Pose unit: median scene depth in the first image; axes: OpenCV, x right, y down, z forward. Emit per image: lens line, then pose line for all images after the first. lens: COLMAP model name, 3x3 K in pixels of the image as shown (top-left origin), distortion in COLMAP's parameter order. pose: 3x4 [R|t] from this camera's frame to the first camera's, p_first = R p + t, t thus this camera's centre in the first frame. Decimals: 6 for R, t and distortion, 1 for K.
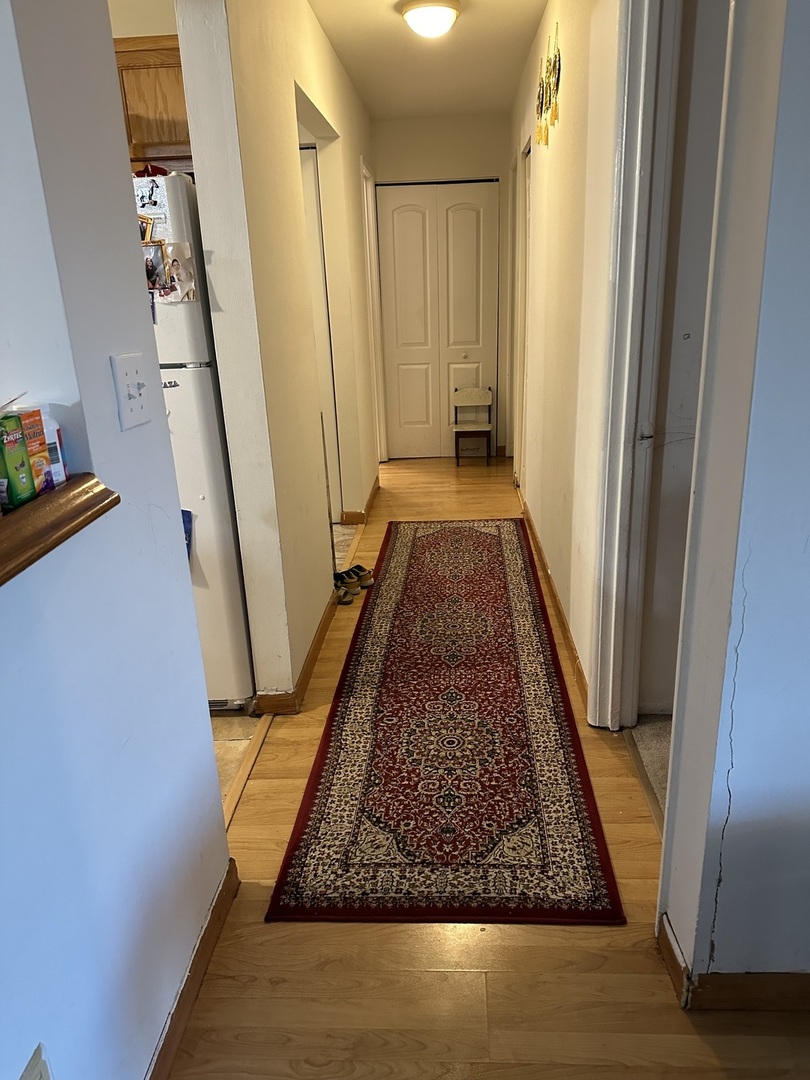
lens RADIAL K [[757.4, 0, 407.1], [0, 757.4, 541.9], [0, 0, 1]] dist [0.037213, -0.033763]
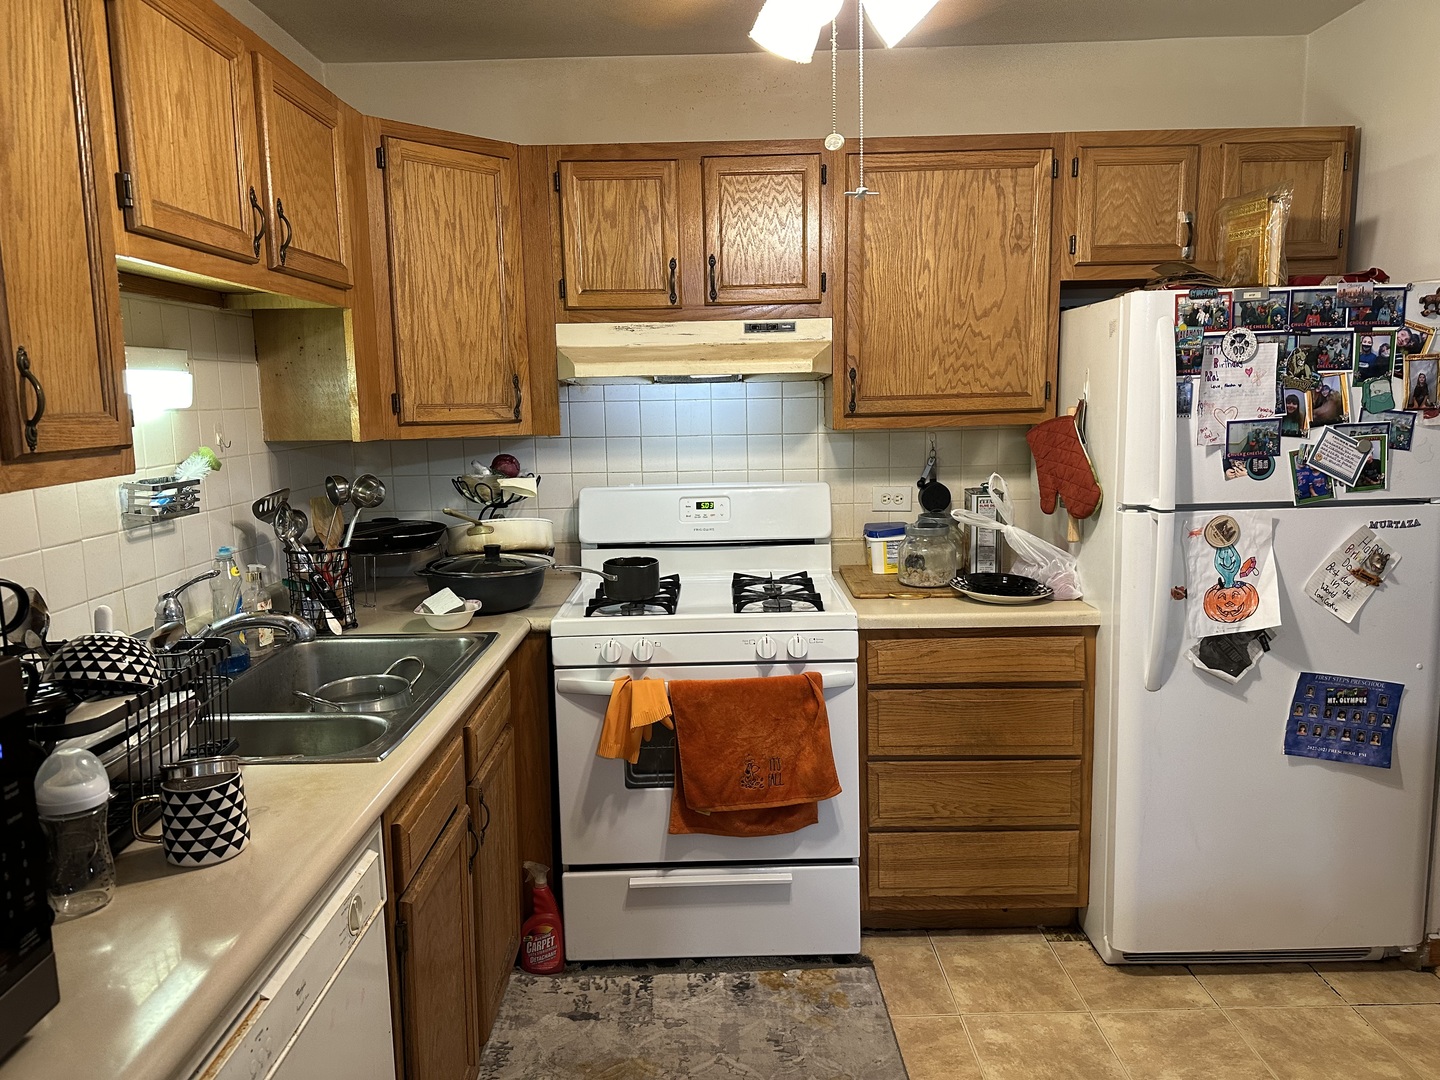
lens RADIAL K [[1009.9, 0, 717.5], [0, 1009.9, 540.9], [0, 0, 1]] dist [0.037213, -0.033763]
pose [[0.997978, 0.026601, 0.057728, -0.983718], [-0.015250, 0.981894, -0.188817, 0.020059], [-0.061706, 0.187555, 0.980314, 0.003472]]
